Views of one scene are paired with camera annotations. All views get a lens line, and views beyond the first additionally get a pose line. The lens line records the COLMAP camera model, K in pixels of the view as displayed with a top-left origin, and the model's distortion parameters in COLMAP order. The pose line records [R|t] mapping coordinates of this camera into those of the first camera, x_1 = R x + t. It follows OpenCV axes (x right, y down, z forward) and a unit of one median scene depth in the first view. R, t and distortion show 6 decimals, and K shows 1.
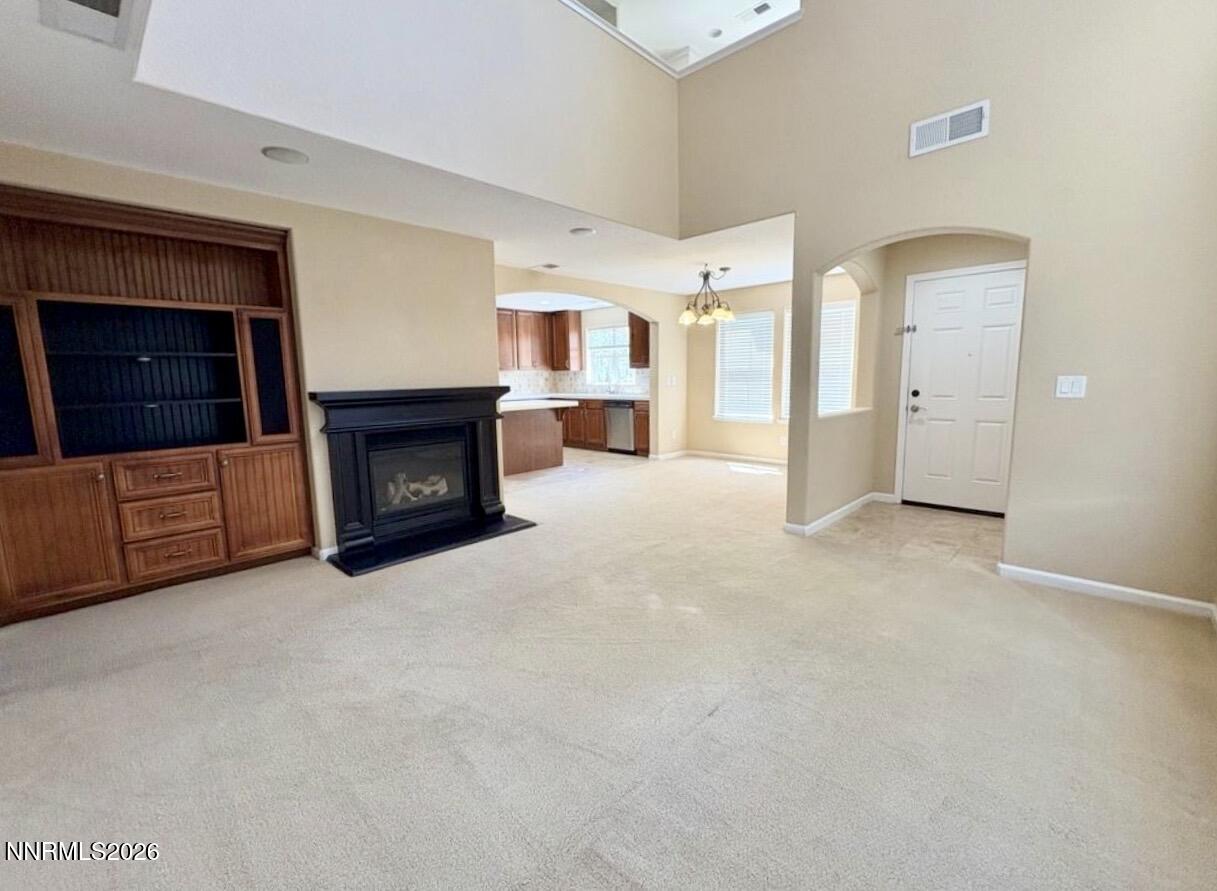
lens RADIAL K [[522.1, 0, 604.8], [0, 522.1, 444.8], [0, 0, 1]] dist [0.001565, 0.000073]
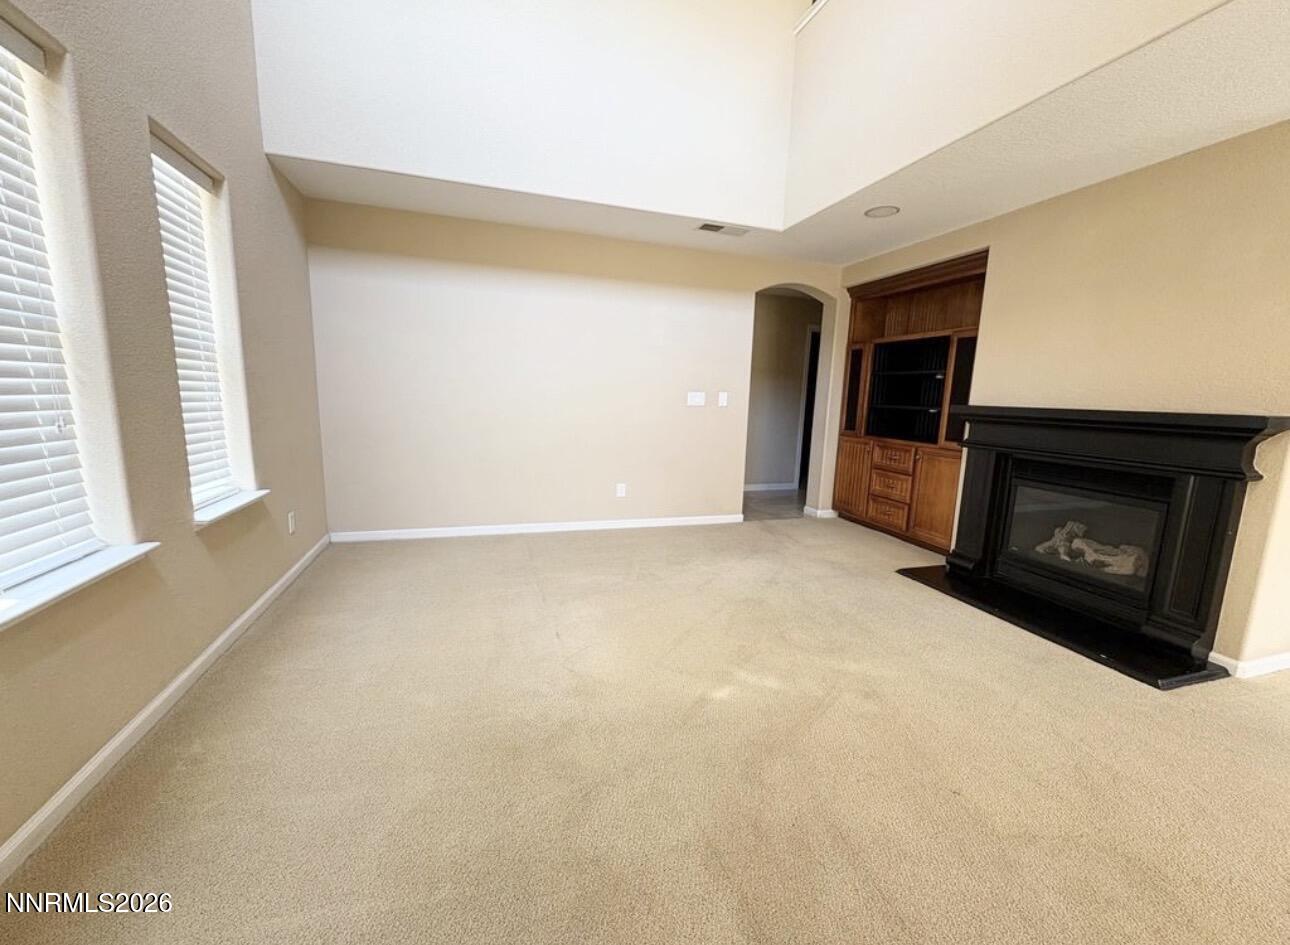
lens RADIAL K [[520.3, 0, 644.0], [0, 520.3, 474.9], [0, 0, 1]] dist [0.001997, -0.000218]
pose [[-0.471233, 0.145145, -0.869984, 0.685902], [-0.140988, 0.961288, 0.236745, -0.126716], [0.870667, 0.234219, -0.432527, 0.955308]]
